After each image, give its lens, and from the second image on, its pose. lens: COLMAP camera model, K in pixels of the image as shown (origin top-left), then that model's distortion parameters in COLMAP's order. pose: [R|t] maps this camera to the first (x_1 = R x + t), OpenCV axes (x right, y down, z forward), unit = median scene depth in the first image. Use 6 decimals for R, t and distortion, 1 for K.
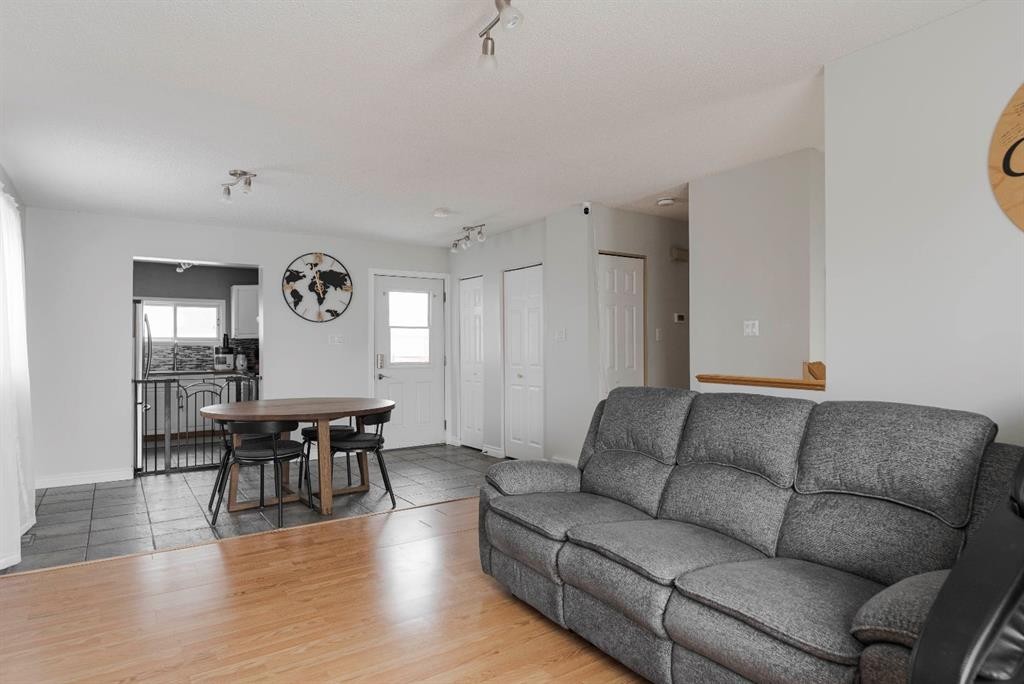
lens RADIAL K [[590.0, 0, 511.3], [0, 590.0, 346.3], [0, 0, 1]] dist [-0.003752, -0.000975]
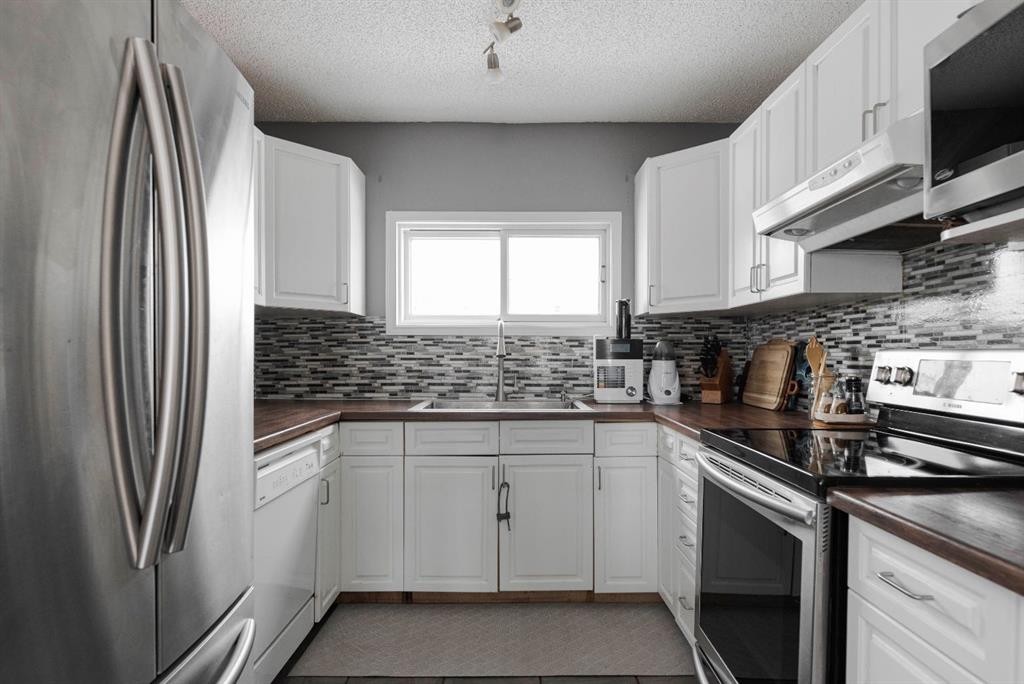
lens RADIAL K [[604.3, 0, 512.1], [0, 604.3, 352.0], [0, 0, 1]] dist [0.002294, 0.000484]
pose [[0.828977, 0.004974, -0.559261, -0.435819], [-0.002302, 0.999982, 0.005481, 0.009316], [0.559278, -0.003257, 0.828974, 0.856375]]
